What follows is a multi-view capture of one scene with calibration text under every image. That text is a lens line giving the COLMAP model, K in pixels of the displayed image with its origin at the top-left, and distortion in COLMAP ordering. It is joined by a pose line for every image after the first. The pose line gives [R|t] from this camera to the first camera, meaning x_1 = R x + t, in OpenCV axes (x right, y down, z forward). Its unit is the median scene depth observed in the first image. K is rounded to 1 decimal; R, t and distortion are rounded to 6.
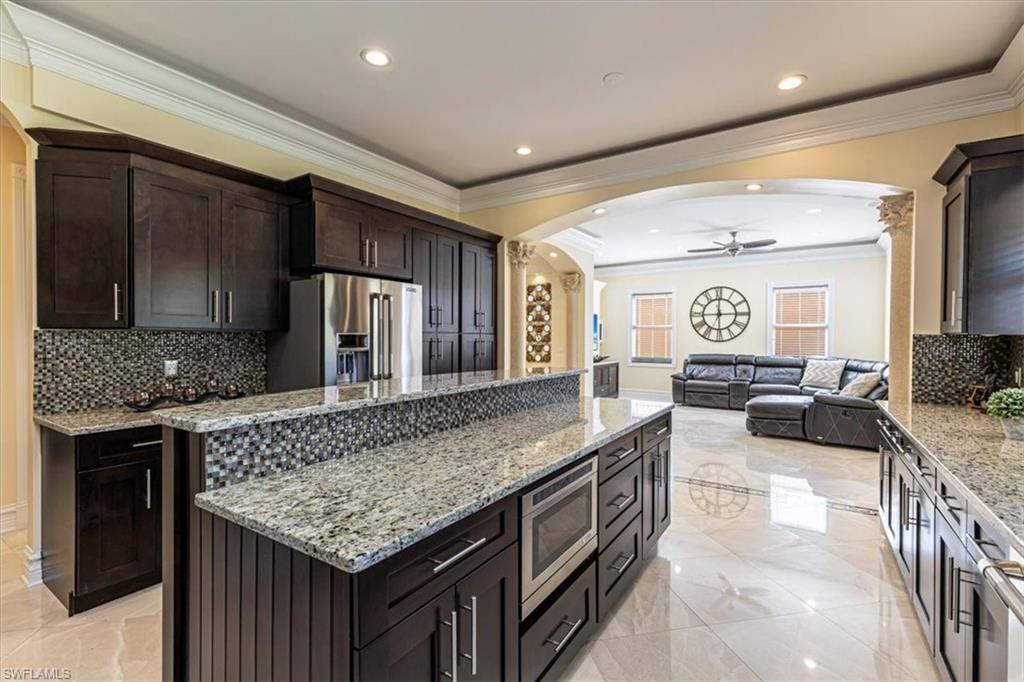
lens RADIAL K [[458.8, 0, 510.3], [0, 458.8, 340.5], [0, 0, 1]] dist [-0.000083, 0.000116]
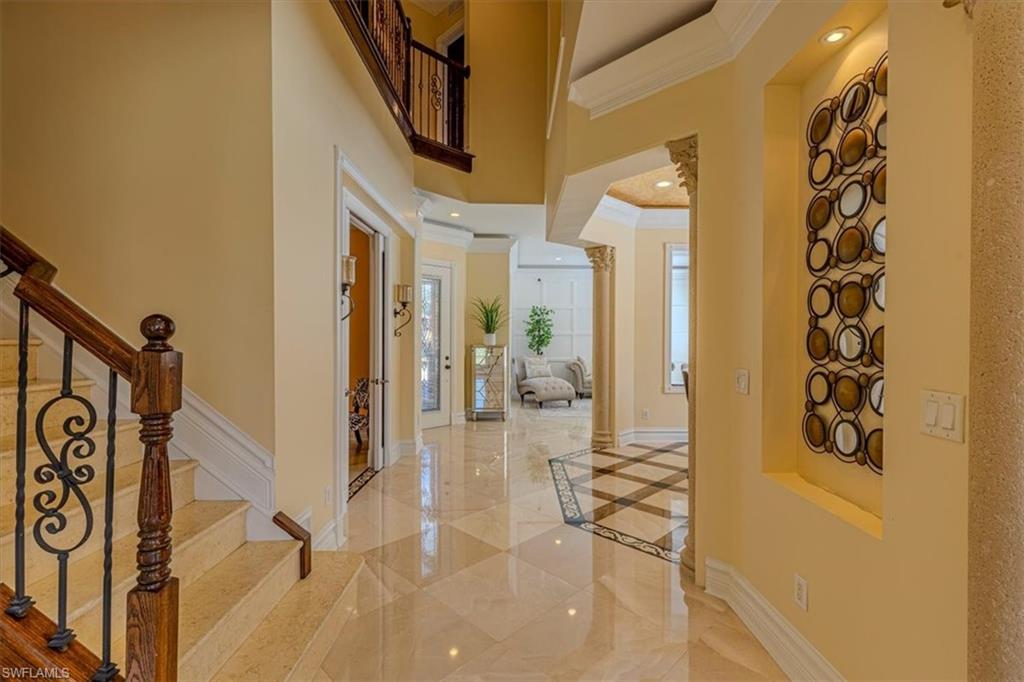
lens RADIAL K [[458.8, 0, 512.5], [0, 458.8, 340.3], [0, 0, 1]] dist [-0.000083, 0.000116]
pose [[0.542653, 0.000663, -0.839956, 0.152902], [-0.006426, 0.999974, -0.003363, -0.004808], [0.839932, 0.007223, 0.542643, 0.755729]]
